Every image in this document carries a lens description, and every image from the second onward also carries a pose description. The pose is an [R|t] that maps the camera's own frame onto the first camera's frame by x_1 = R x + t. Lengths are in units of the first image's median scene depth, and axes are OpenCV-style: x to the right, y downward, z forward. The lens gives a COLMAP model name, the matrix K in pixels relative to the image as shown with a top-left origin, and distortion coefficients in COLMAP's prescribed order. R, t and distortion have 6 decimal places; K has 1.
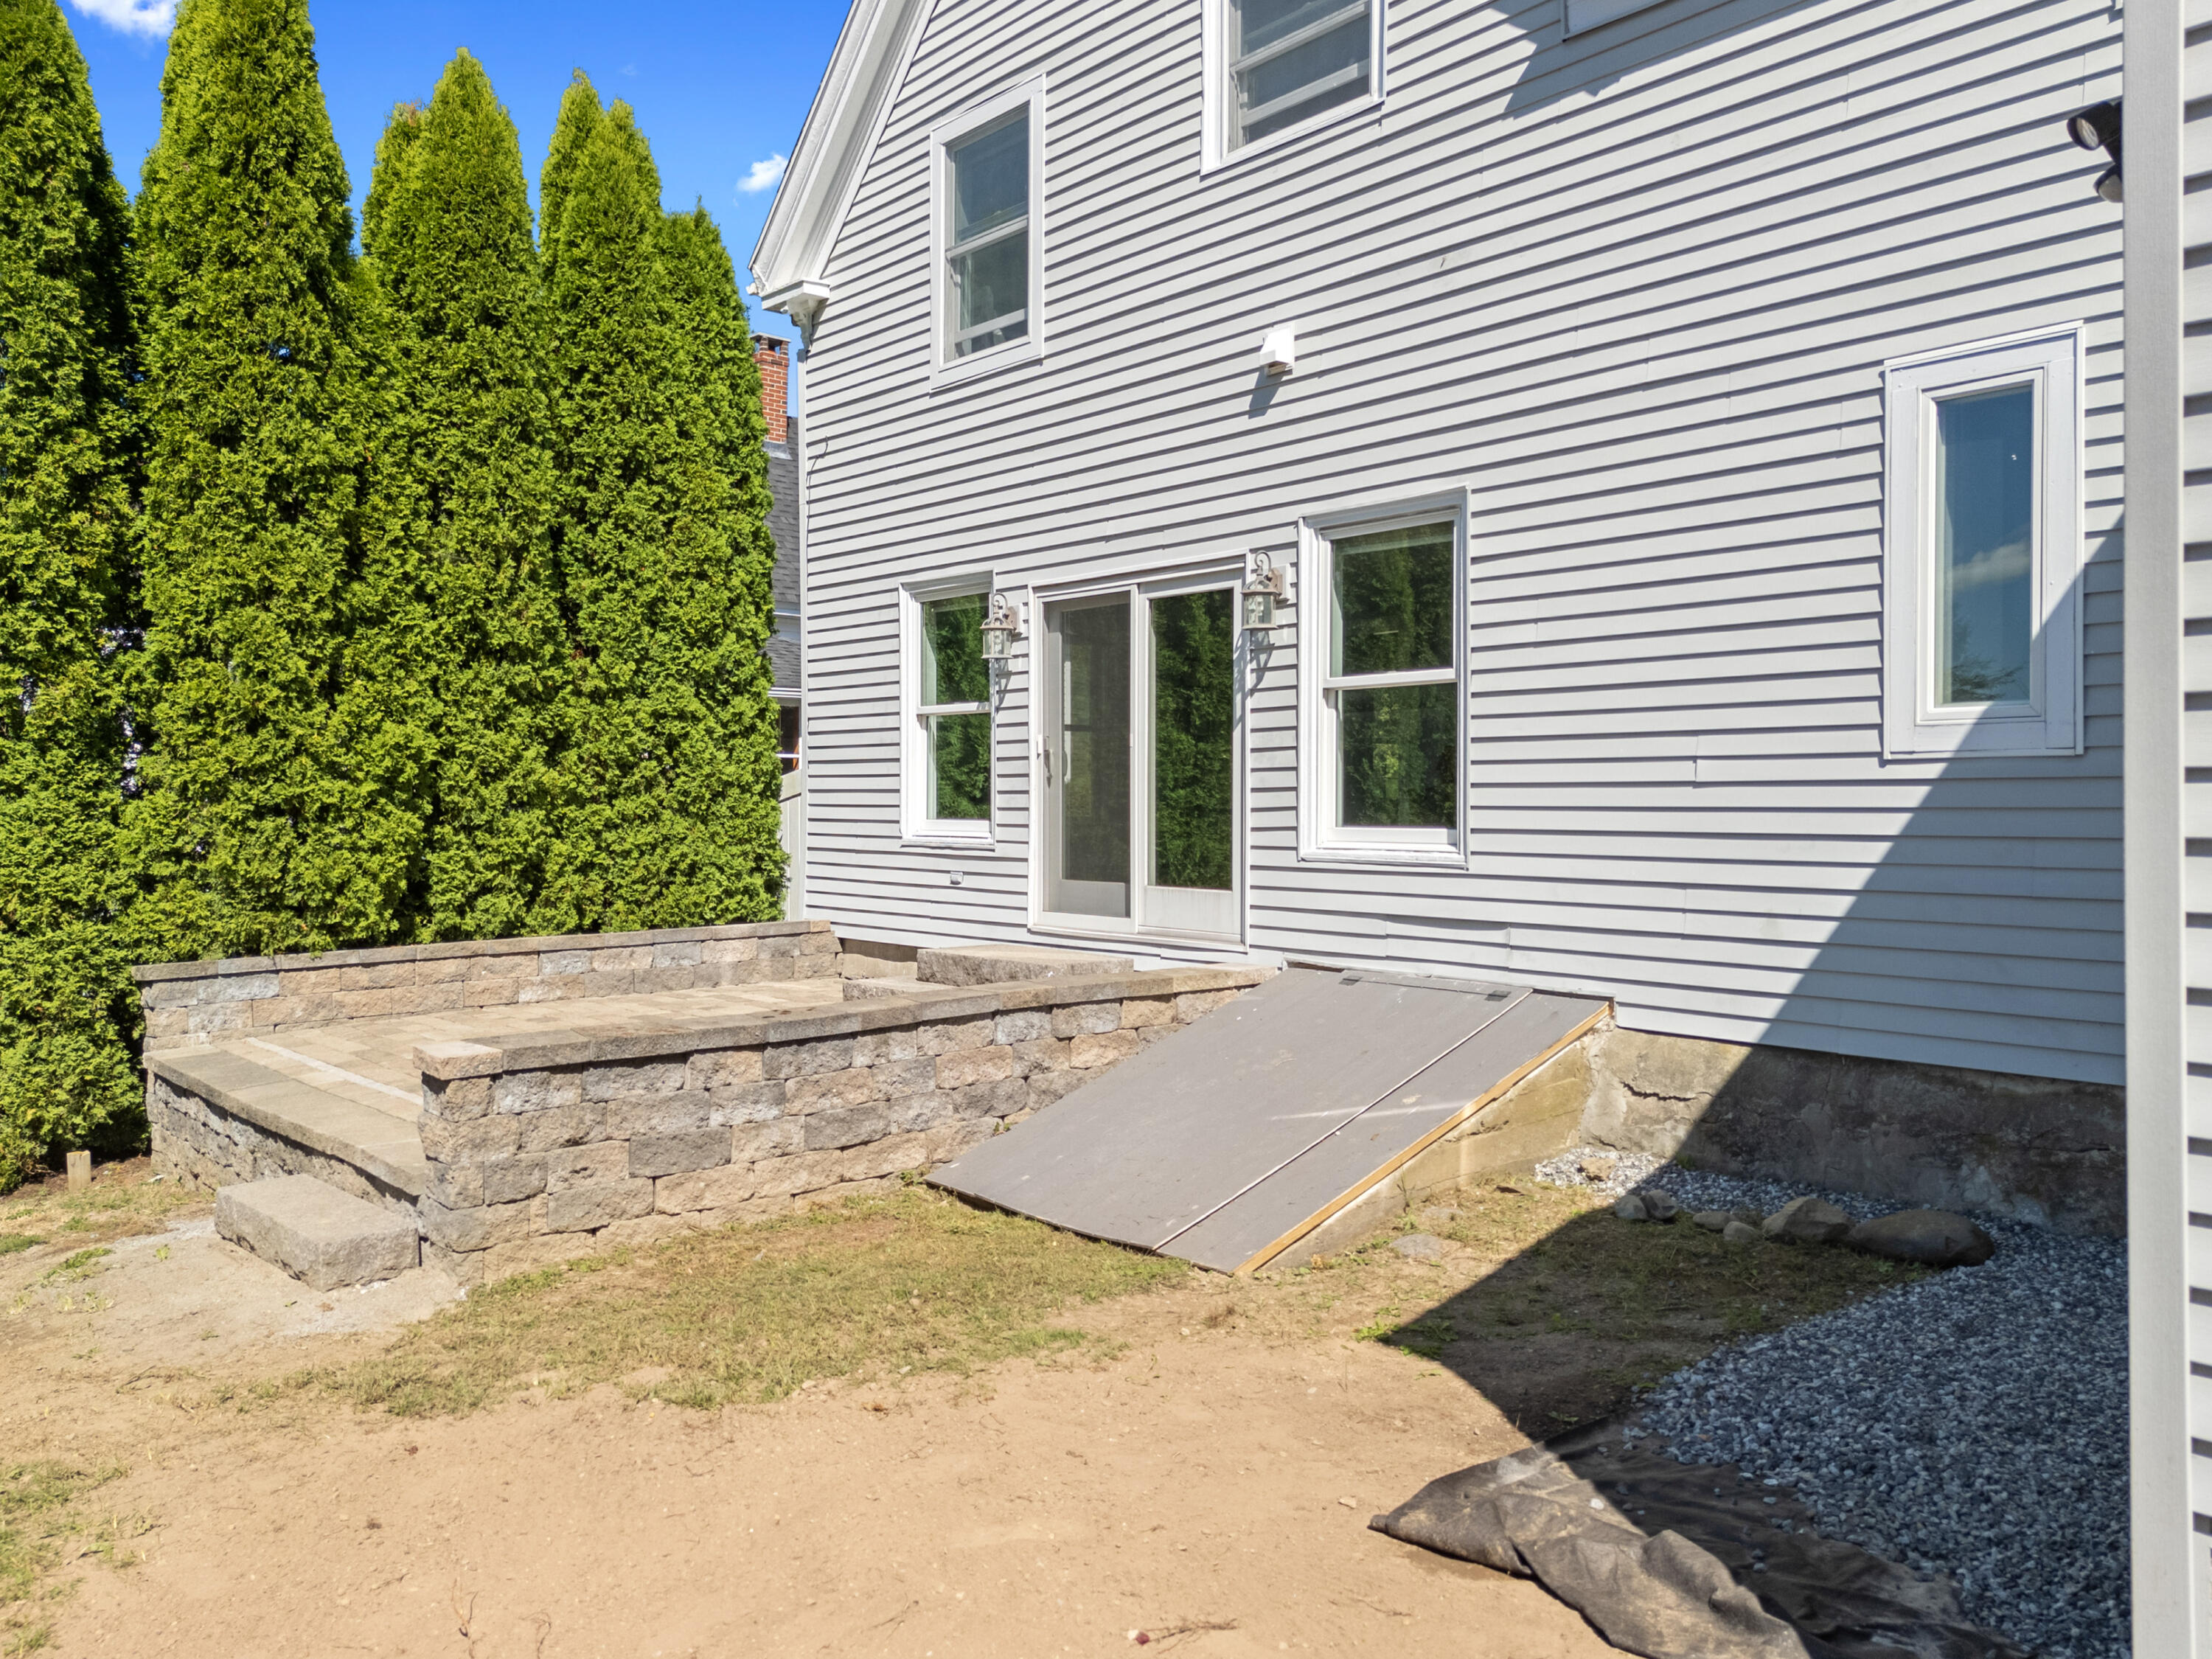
lens RADIAL K [[1777.0, 0, 1094.5], [0, 1777.0, 811.9], [0, 0, 1]] dist [0.093894, -0.088538]
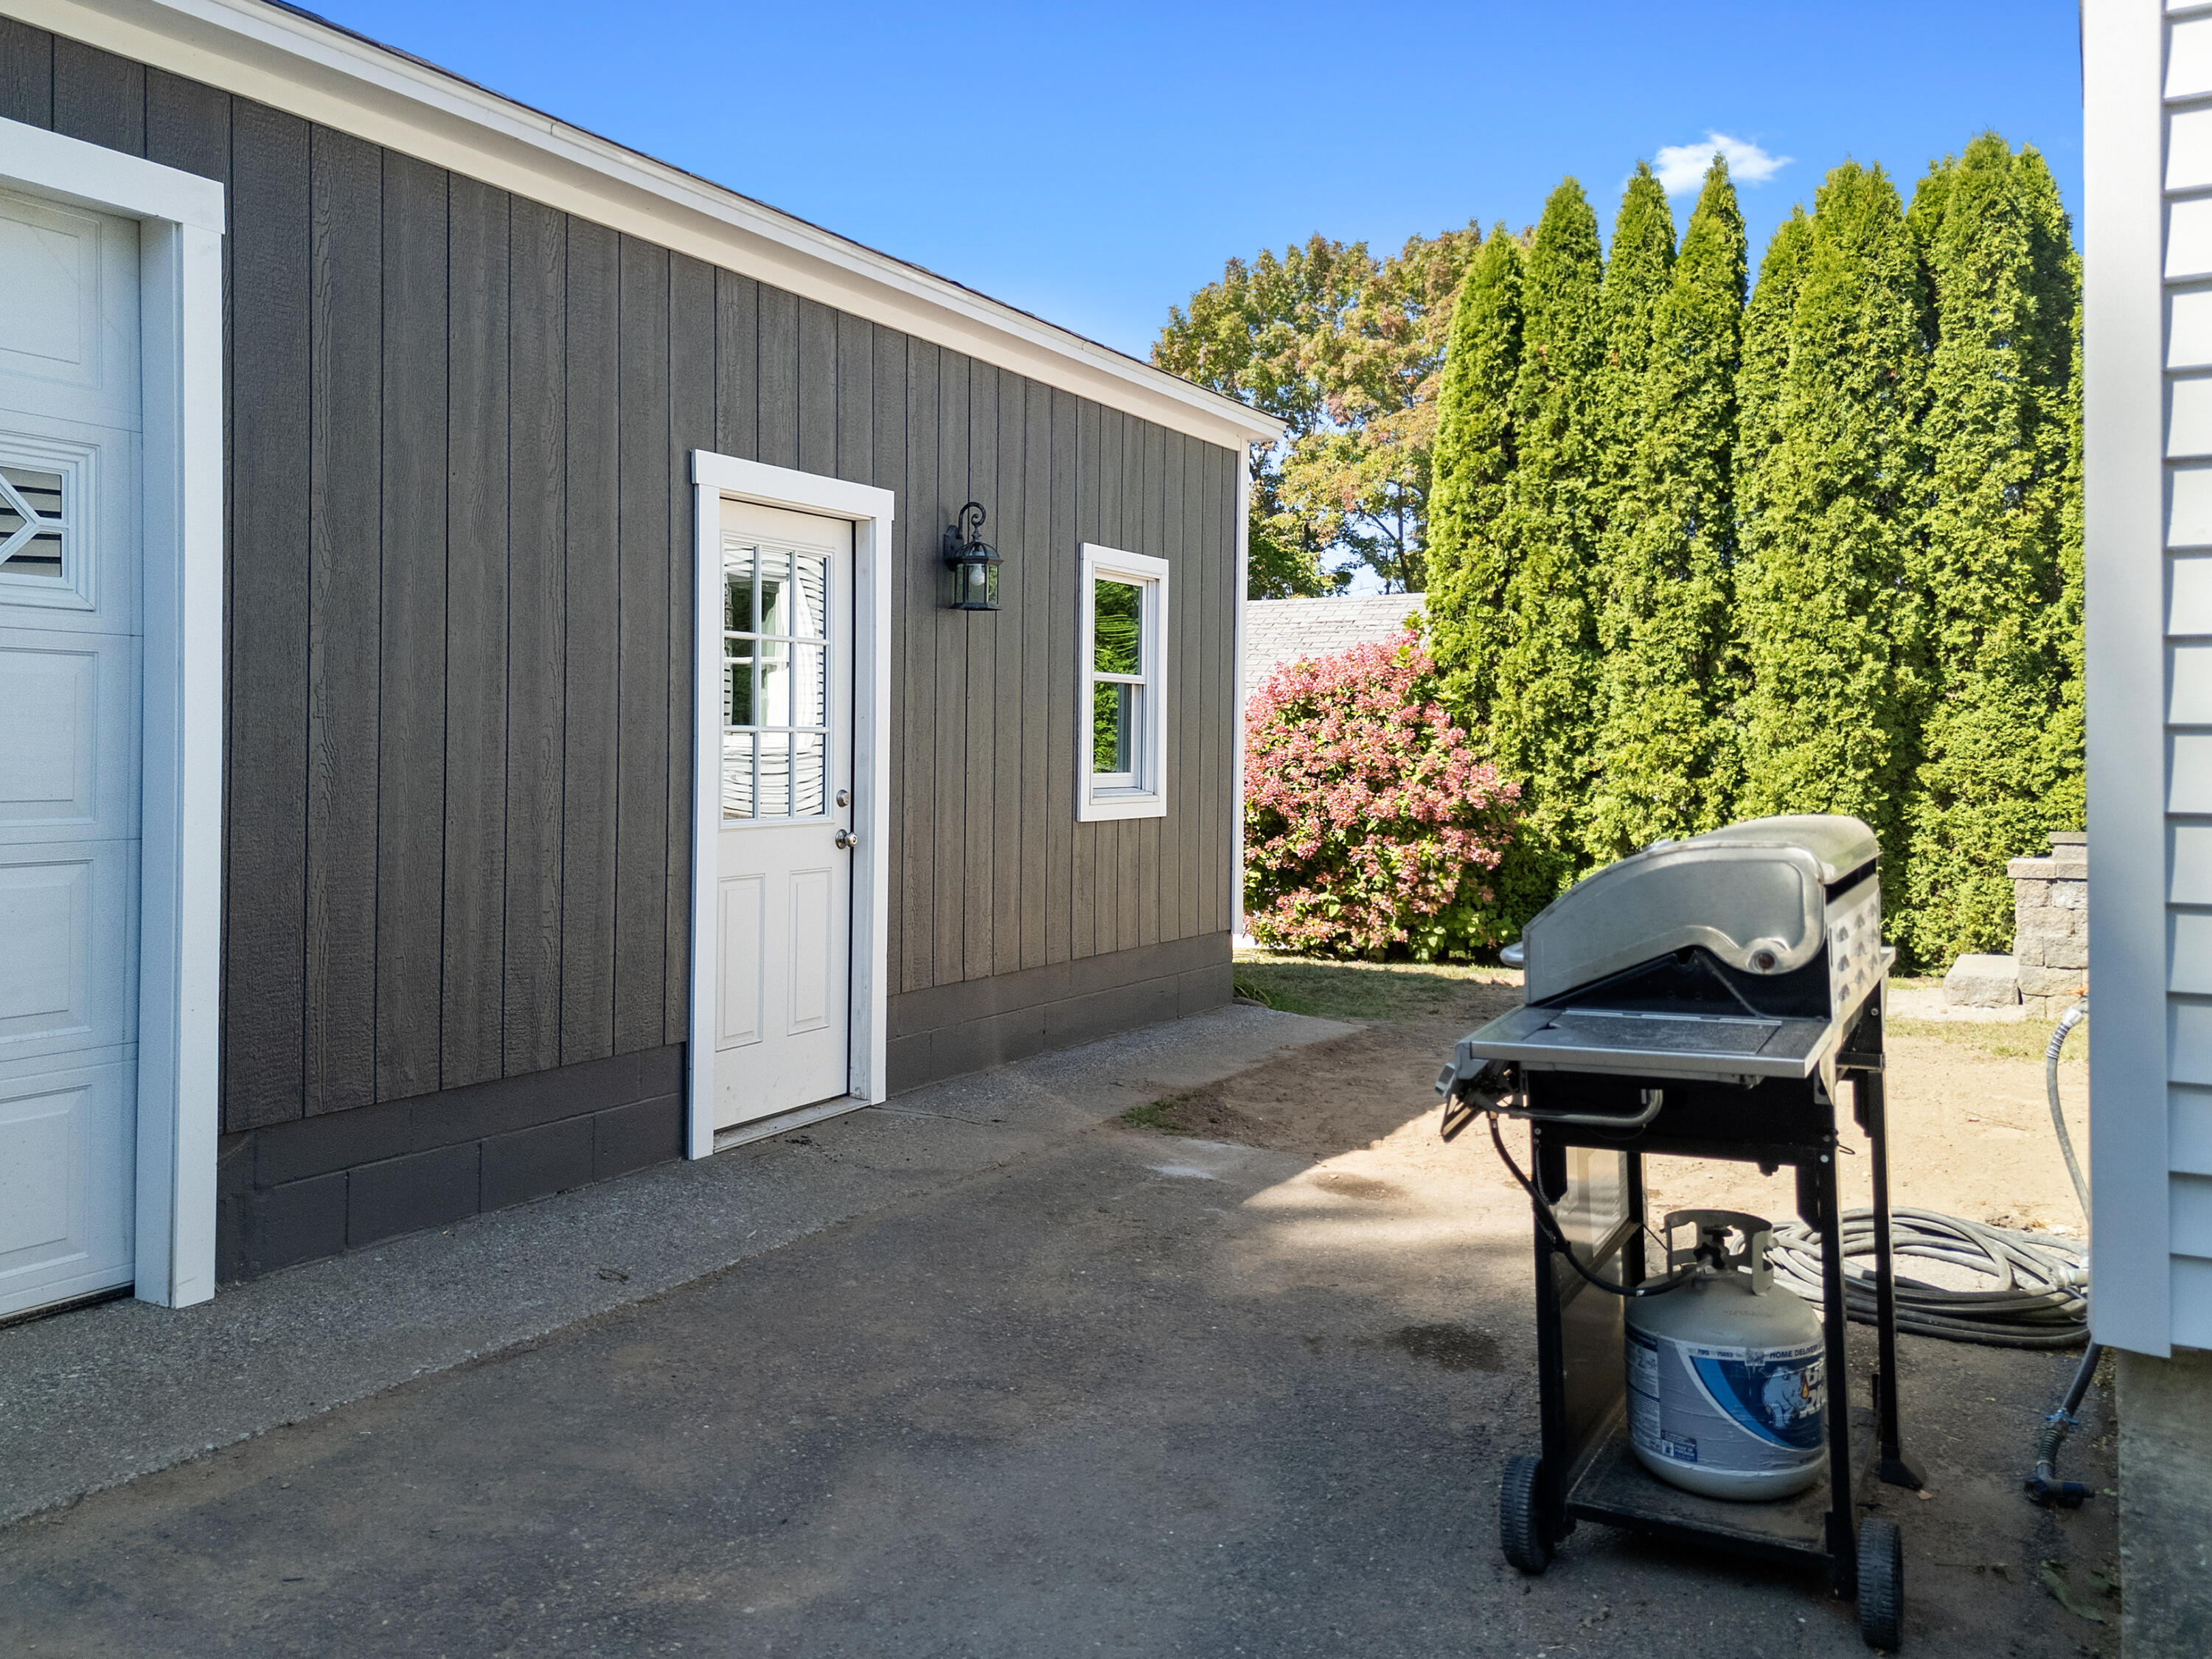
lens RADIAL K [[1865.7, 0, 1100.7], [0, 1865.7, 752.0], [0, 0, 1]] dist [0.097353, -0.002555]
pose [[0.369038, 0.002453, -0.929411, 0.548837], [-0.010864, 0.999940, -0.001675, 0.033745], [0.929351, 0.010715, 0.369043, -0.204460]]
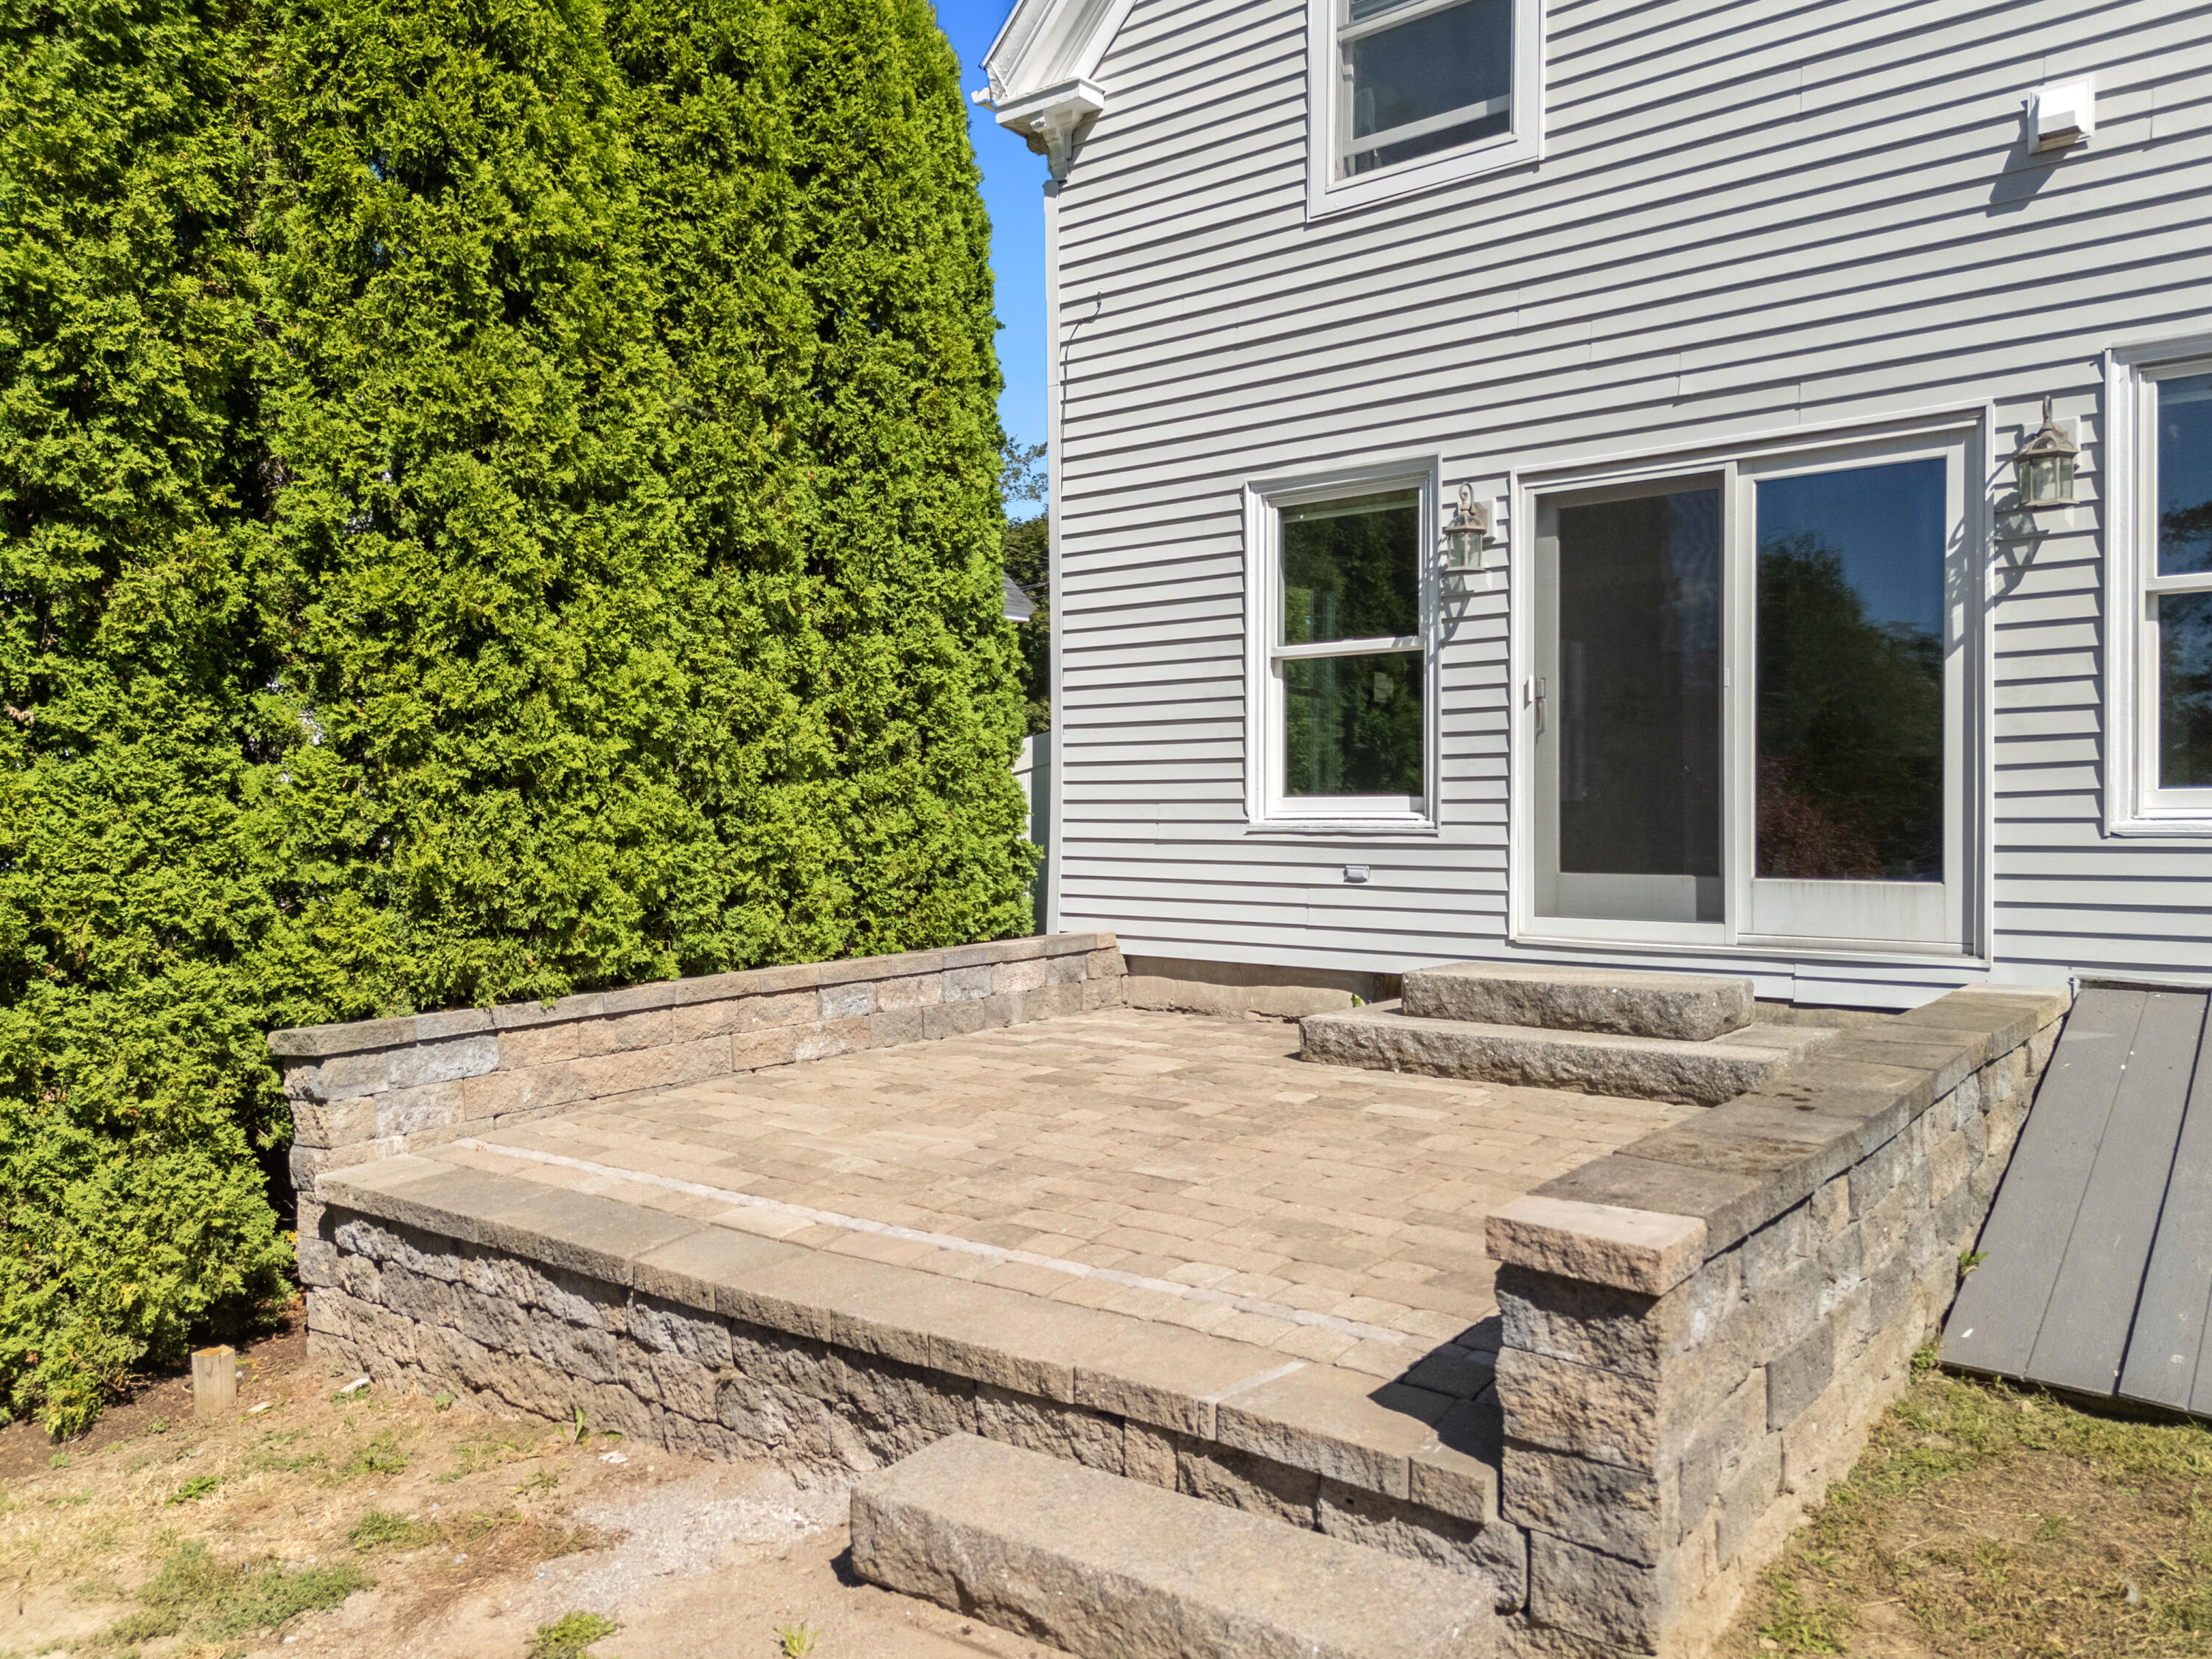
lens RADIAL K [[1666.1, 0, 1106.0], [0, 1666.1, 829.5], [0, 0, 1]] dist [0.084002, -0.073743]
pose [[0.977962, -0.010062, 0.208540, -0.372392], [0.008871, 0.999939, 0.006644, 0.015088], [-0.208594, -0.004648, 0.977991, 0.379870]]
